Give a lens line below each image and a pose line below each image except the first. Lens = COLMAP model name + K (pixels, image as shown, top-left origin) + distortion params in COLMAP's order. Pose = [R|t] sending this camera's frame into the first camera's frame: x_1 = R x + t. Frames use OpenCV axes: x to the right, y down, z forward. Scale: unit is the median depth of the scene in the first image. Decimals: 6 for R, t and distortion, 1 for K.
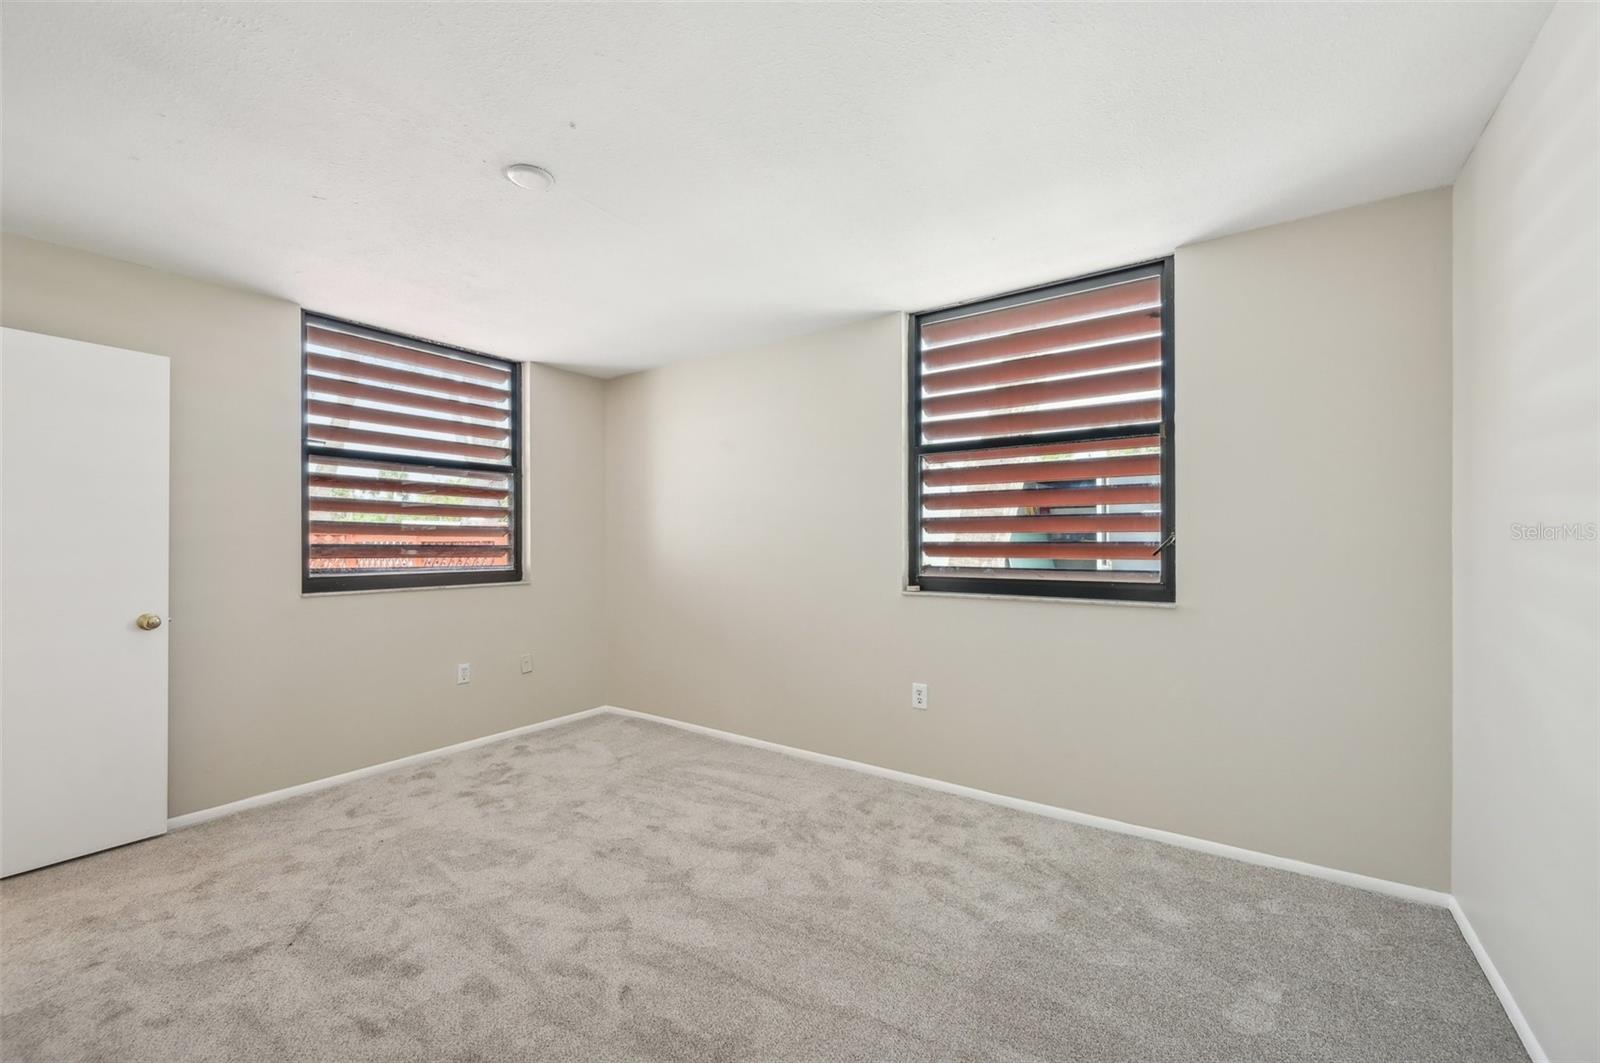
lens RADIAL K [[642.2, 0, 814.0], [0, 642.2, 534.9], [0, 0, 1]] dist [0.000385, -0.000430]
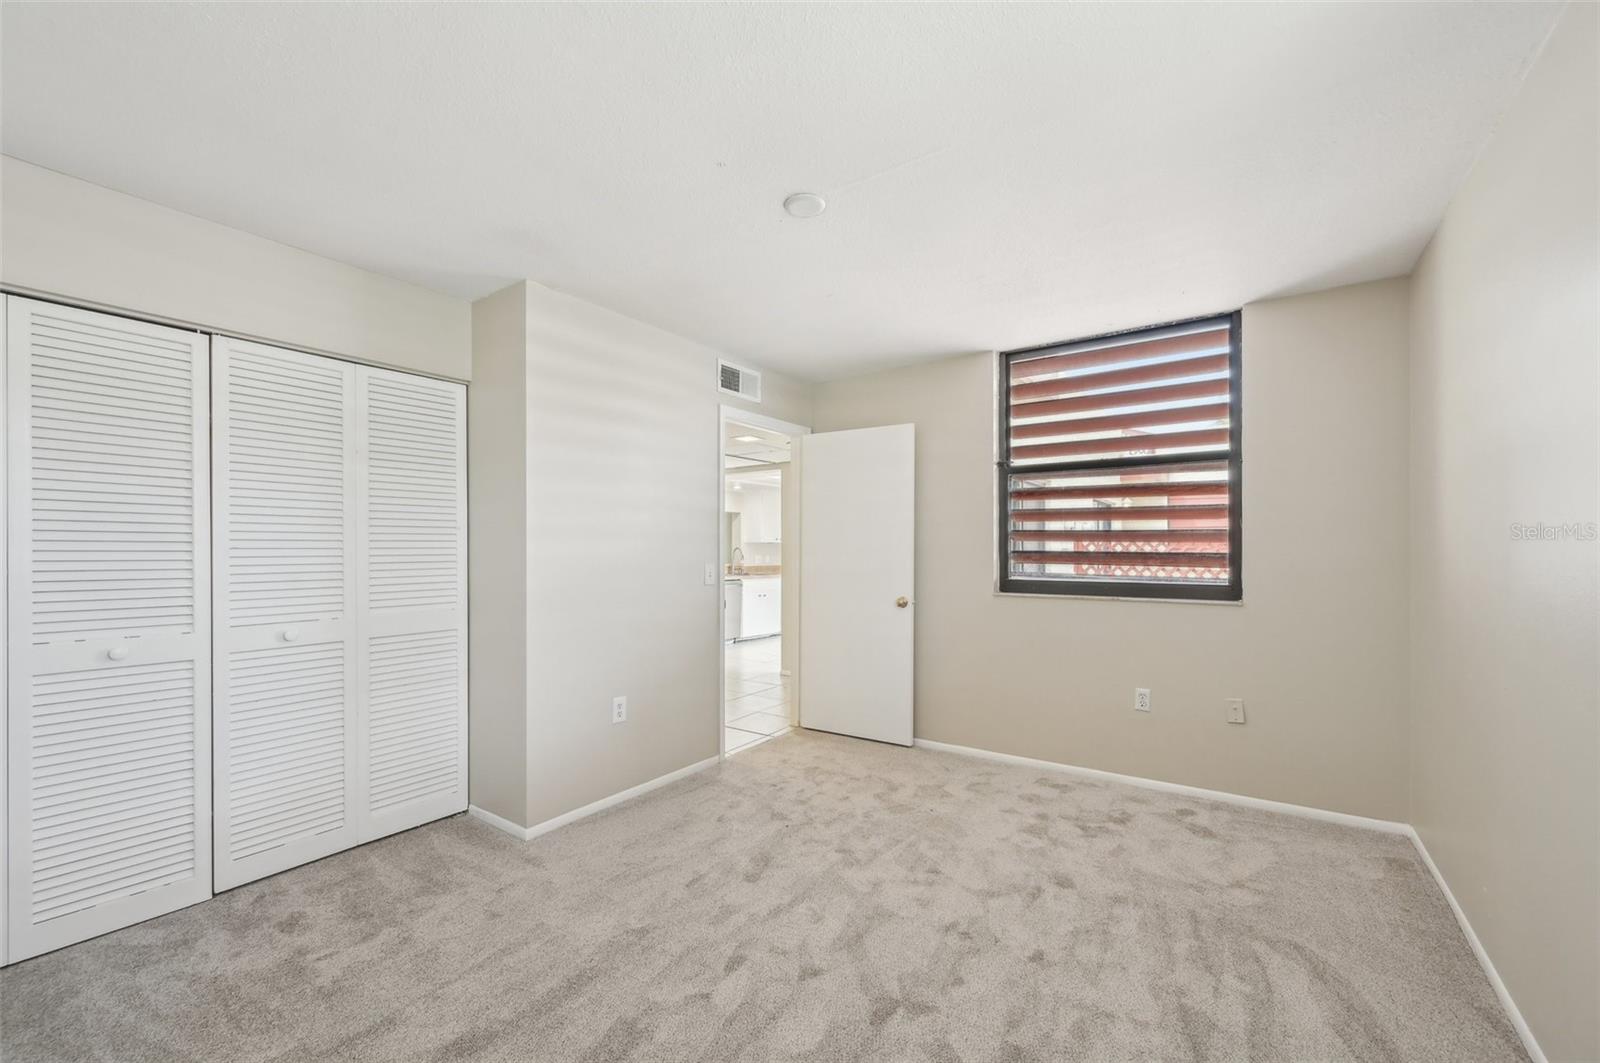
lens RADIAL K [[642.2, 0, 804.5], [0, 642.2, 546.6], [0, 0, 1]] dist [0.000385, -0.000430]
pose [[-0.014255, -0.002955, -0.999894, 0.454117], [0.013324, 0.999906, -0.003145, 0.006307], [0.999810, -0.013368, -0.014215, 0.753410]]
